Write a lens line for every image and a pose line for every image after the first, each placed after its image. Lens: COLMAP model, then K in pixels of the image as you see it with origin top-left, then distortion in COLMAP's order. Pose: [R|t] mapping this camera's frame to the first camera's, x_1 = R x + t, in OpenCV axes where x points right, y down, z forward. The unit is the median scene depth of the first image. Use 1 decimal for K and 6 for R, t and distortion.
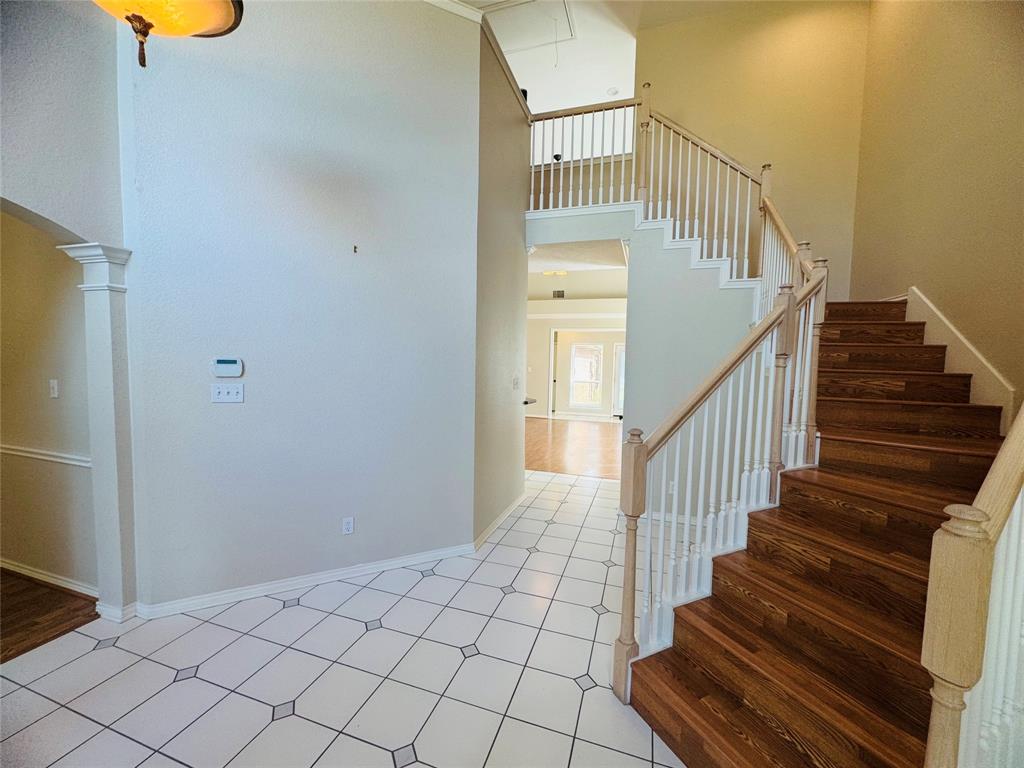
lens RADIAL K [[407.0, 0, 512.0], [0, 407.0, 384.0], [0, 0, 1]] dist [0.002059, -0.000010]
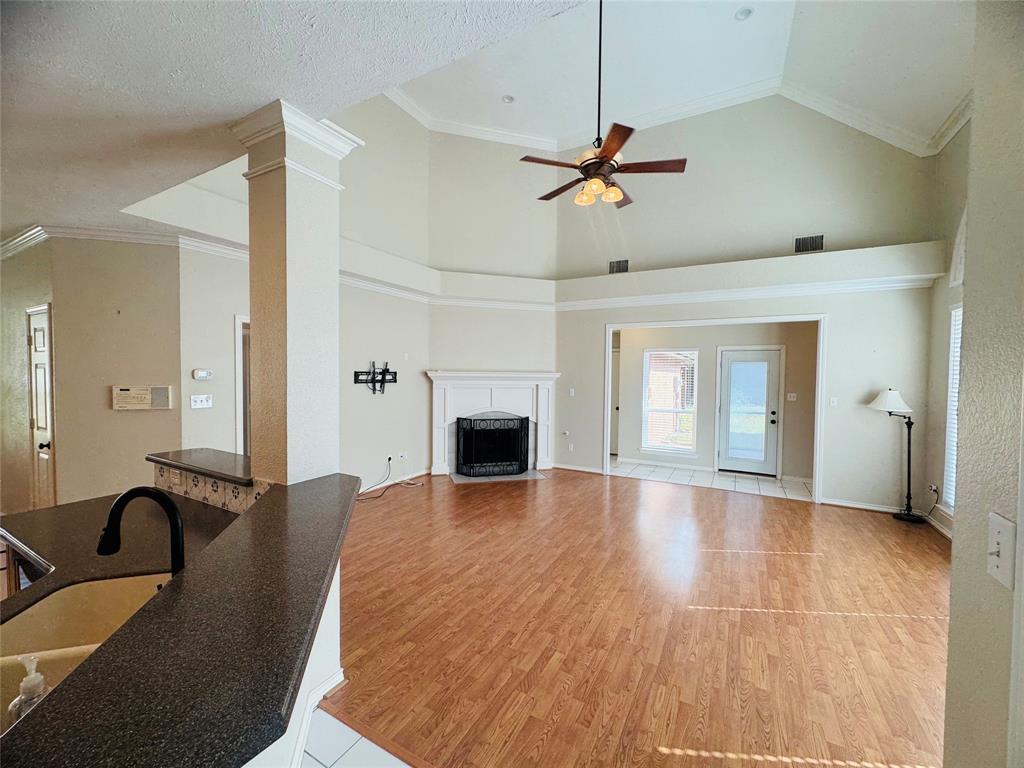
lens RADIAL K [[407.9, 0, 512.0], [0, 407.9, 384.0], [0, 0, 1]] dist [-0.000113, -0.000017]
pose [[0.983860, -0.008966, -0.178717, 0.063616], [0.003209, 0.999467, -0.032478, -0.028746], [0.178913, 0.031381, 0.983364, 0.377312]]
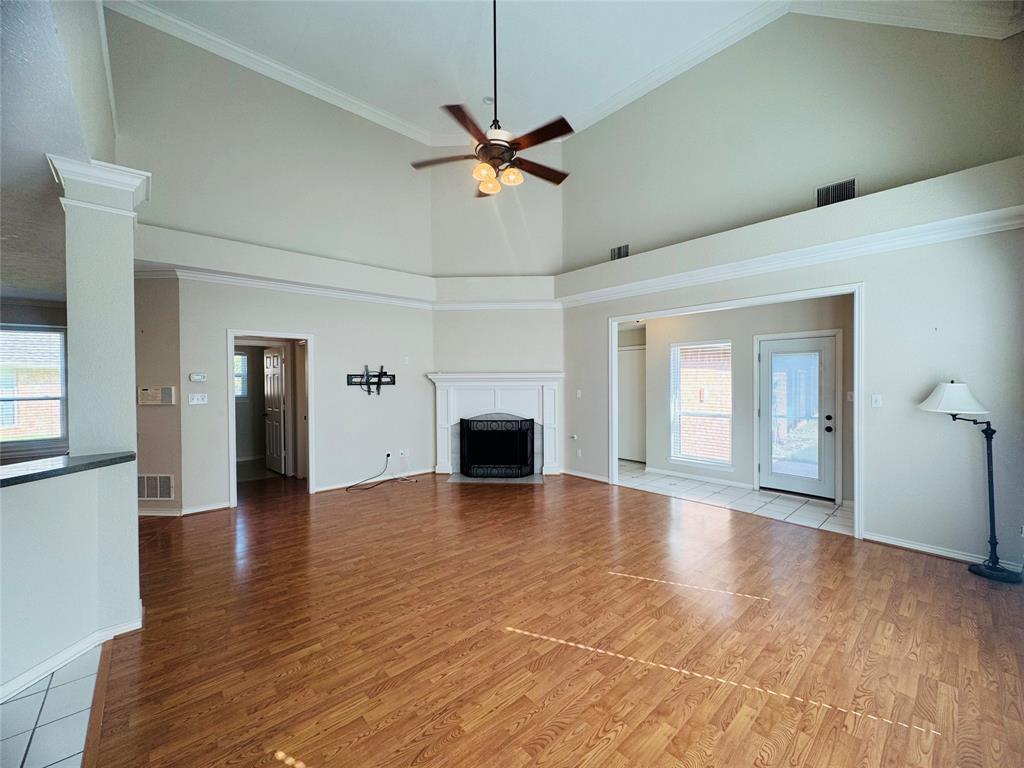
lens RADIAL K [[407.9, 0, 512.0], [0, 407.9, 384.0], [0, 0, 1]] dist [-0.000113, -0.000017]
pose [[0.871012, -0.026856, -0.490527, 0.242524], [0.001366, 0.998633, -0.052248, -0.019166], [0.491260, 0.044838, 0.869858, 0.453984]]
